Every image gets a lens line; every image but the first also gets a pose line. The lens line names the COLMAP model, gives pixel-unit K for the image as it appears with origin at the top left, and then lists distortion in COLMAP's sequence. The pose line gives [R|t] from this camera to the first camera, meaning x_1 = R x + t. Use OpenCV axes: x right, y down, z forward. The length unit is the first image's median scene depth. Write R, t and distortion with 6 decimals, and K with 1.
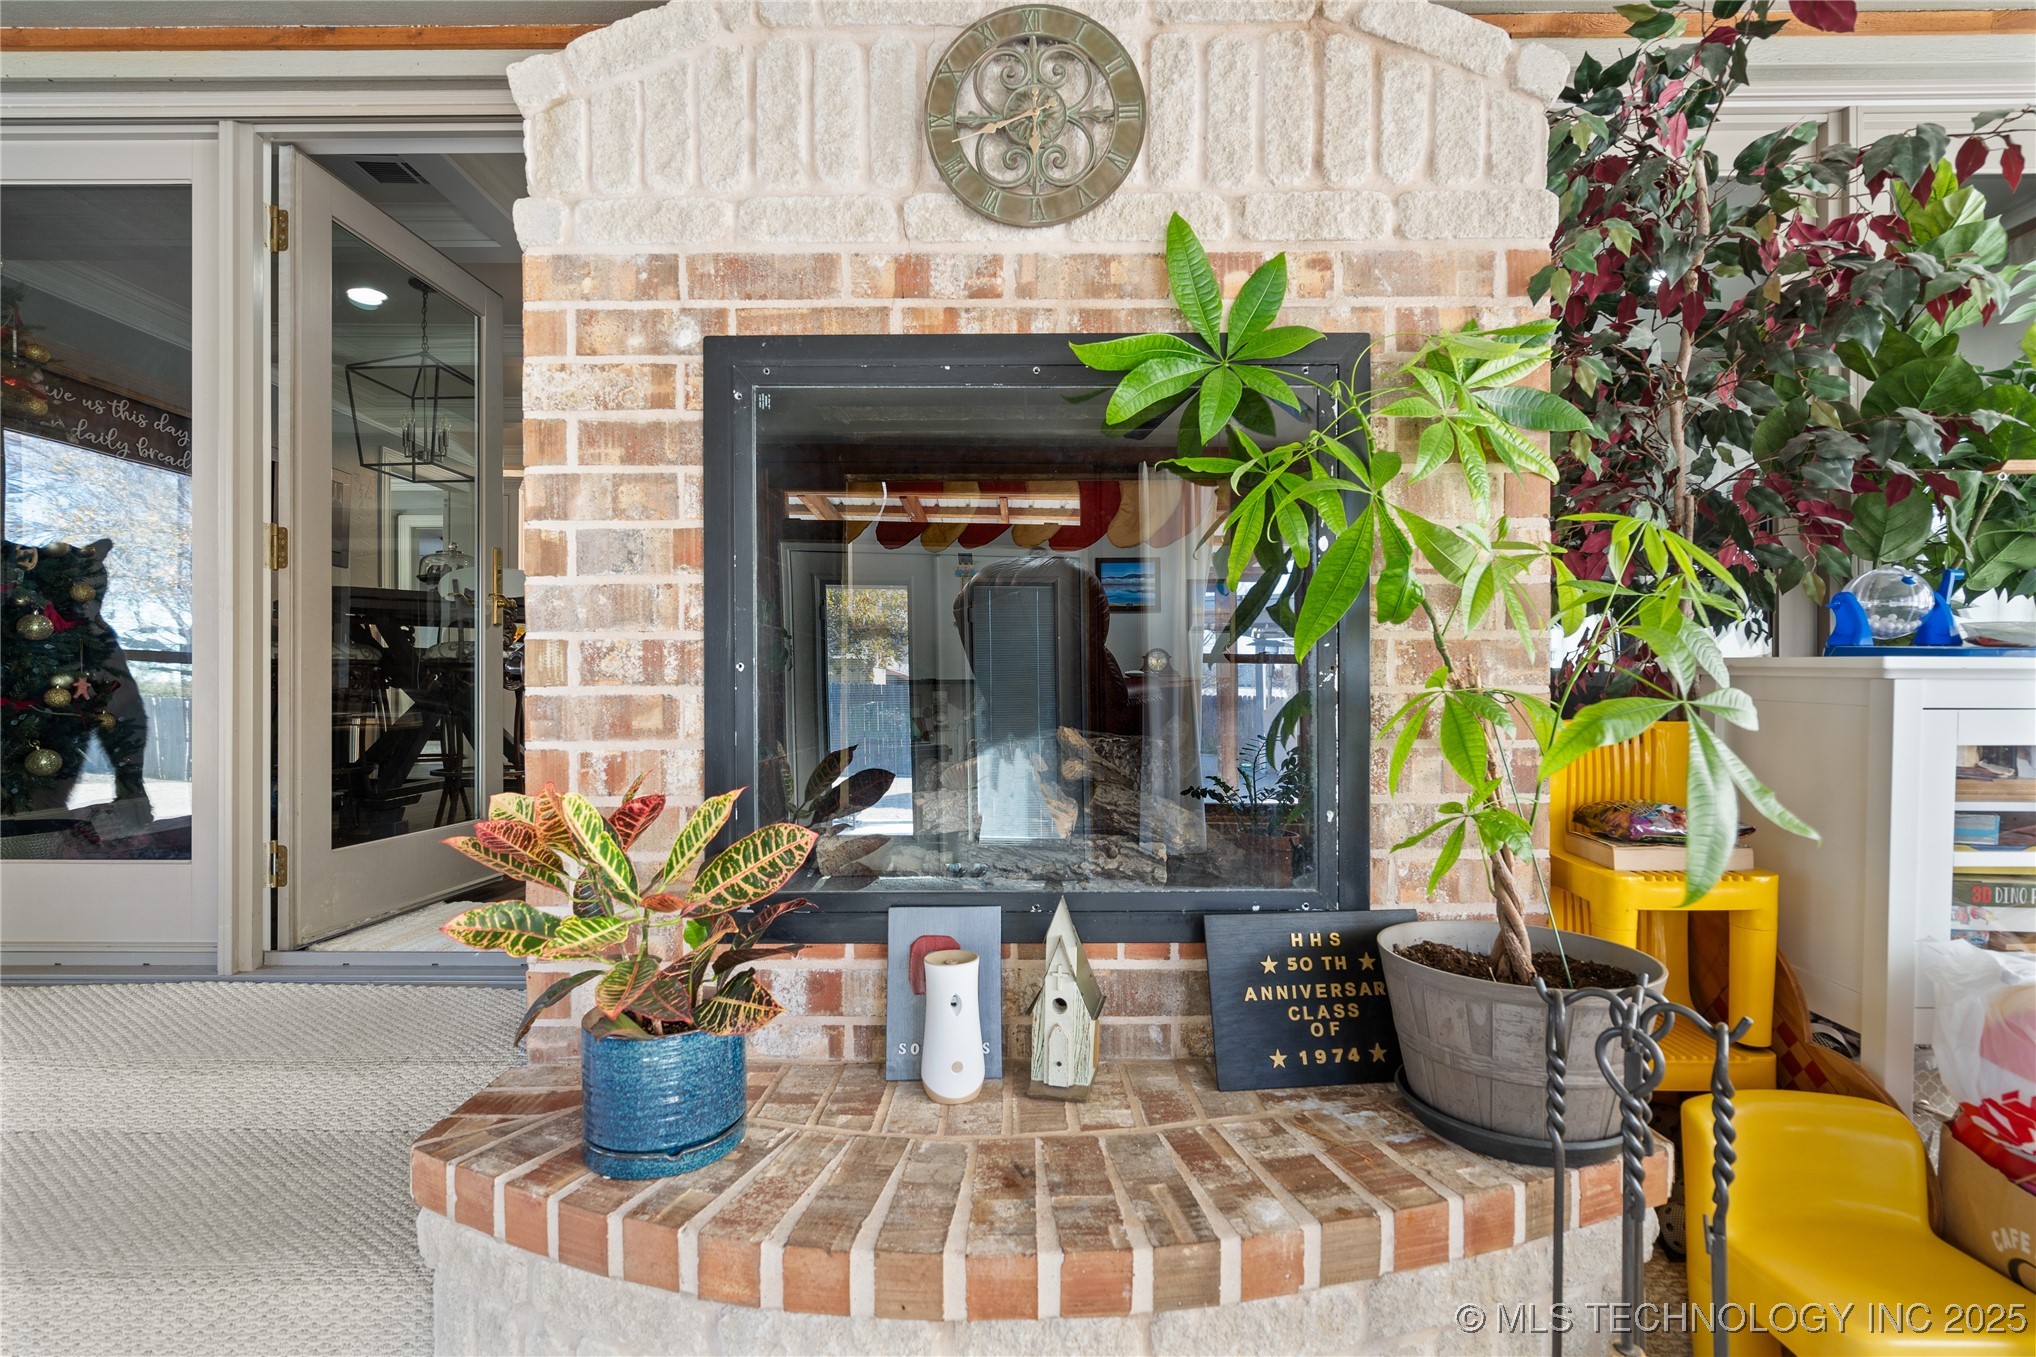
lens RADIAL K [[948.9, 0, 1023.4], [0, 948.9, 689.2], [0, 0, 1]] dist [-0.002143, 0.001776]
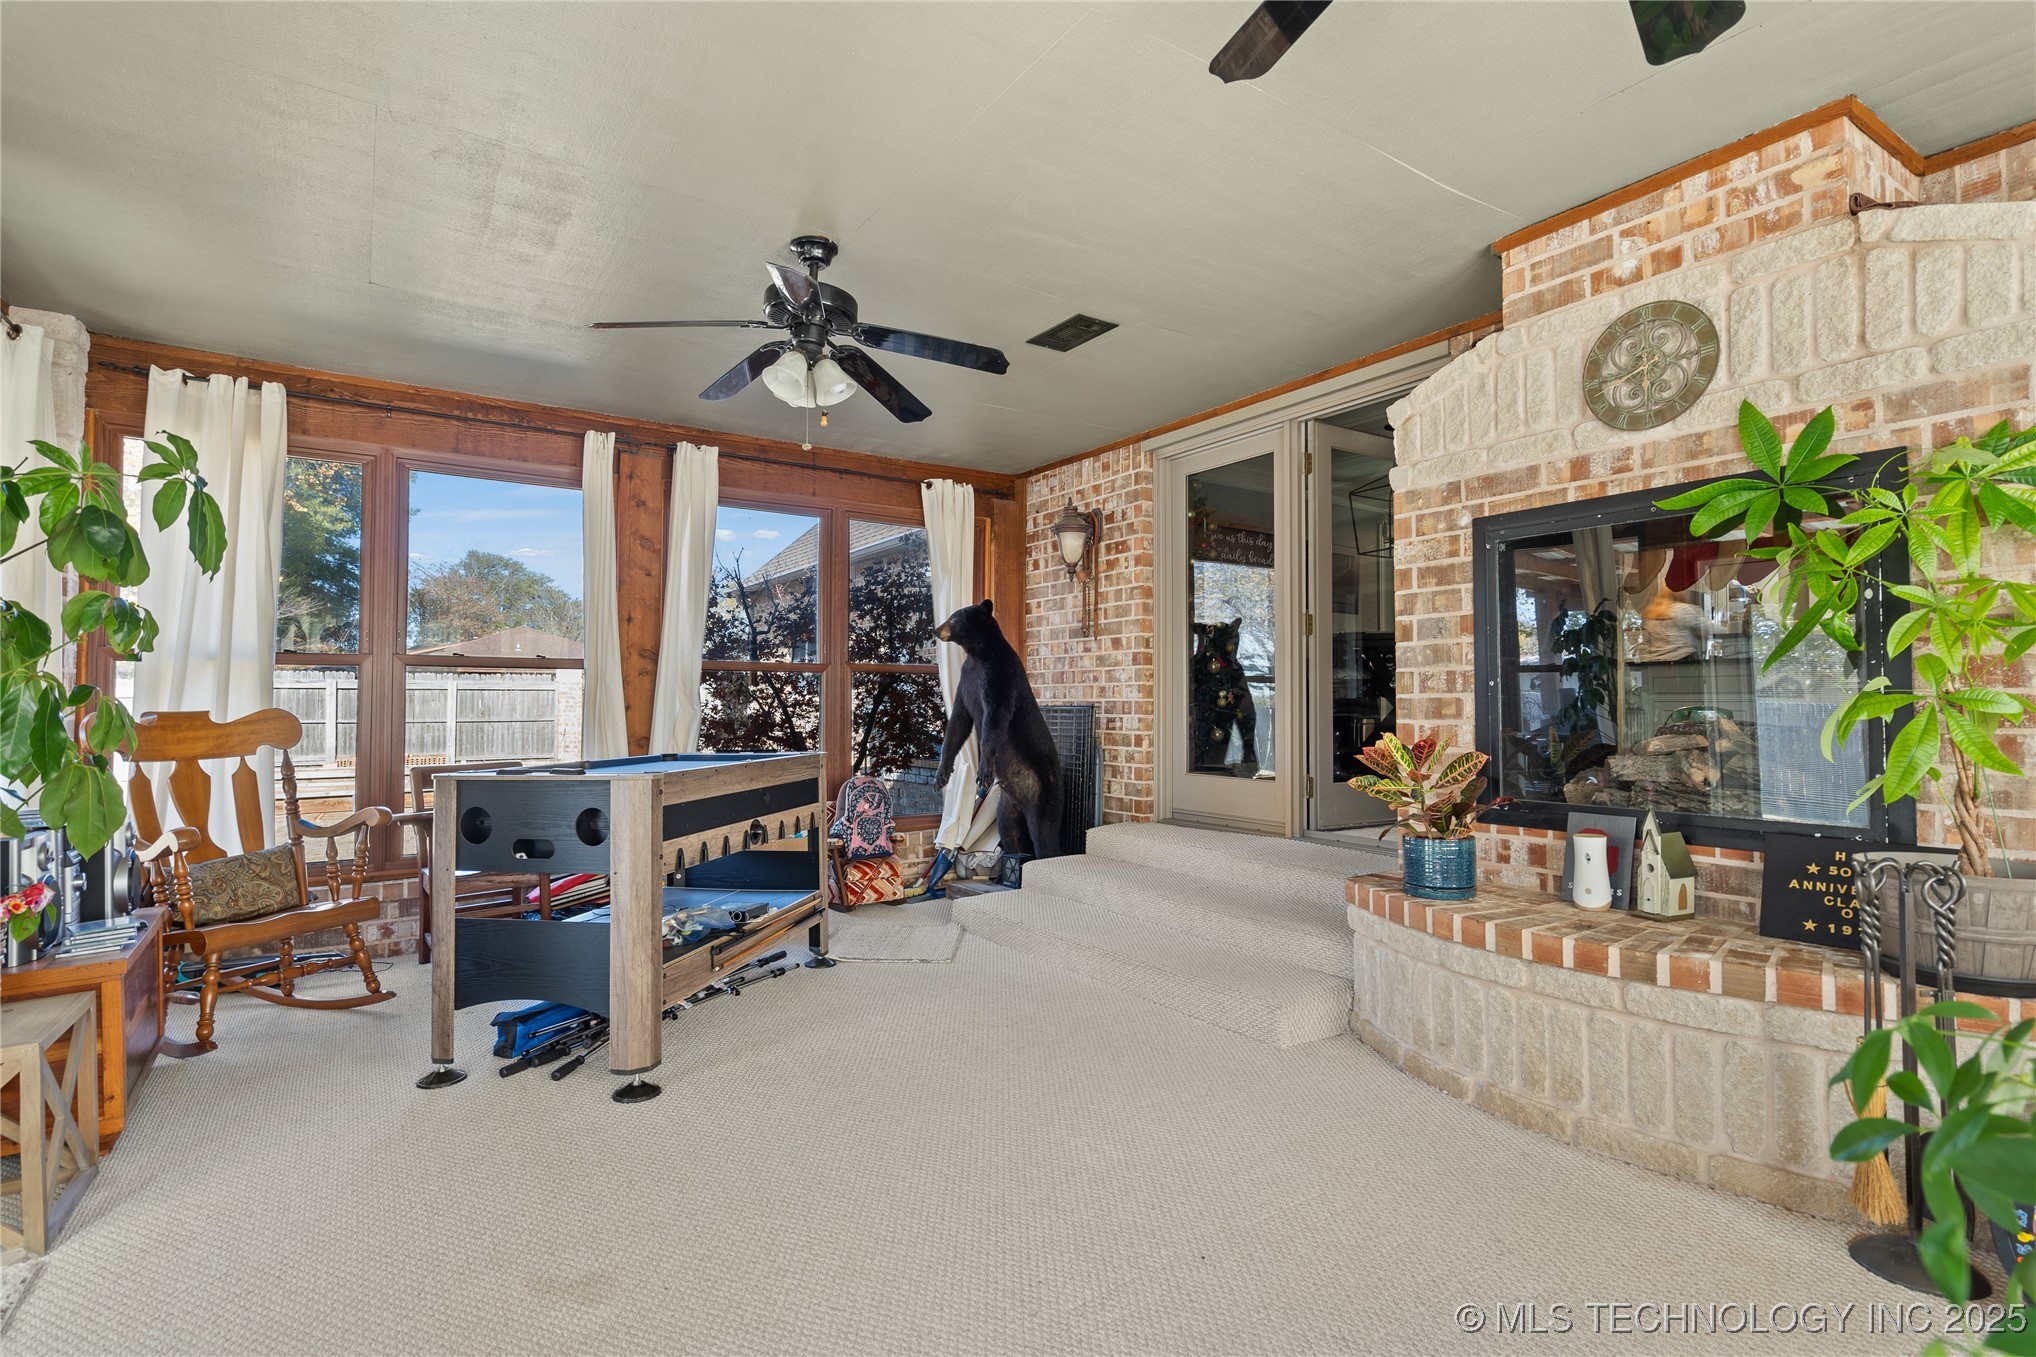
lens RADIAL K [[948.9, 0, 1019.0], [0, 948.9, 684.8], [0, 0, 1]] dist [-0.002143, 0.001776]
pose [[0.554323, -0.014959, -0.832167, 0.798886], [0.000406, 0.999843, -0.017703, 0.014568], [0.832301, 0.009475, 0.554242, -0.911946]]
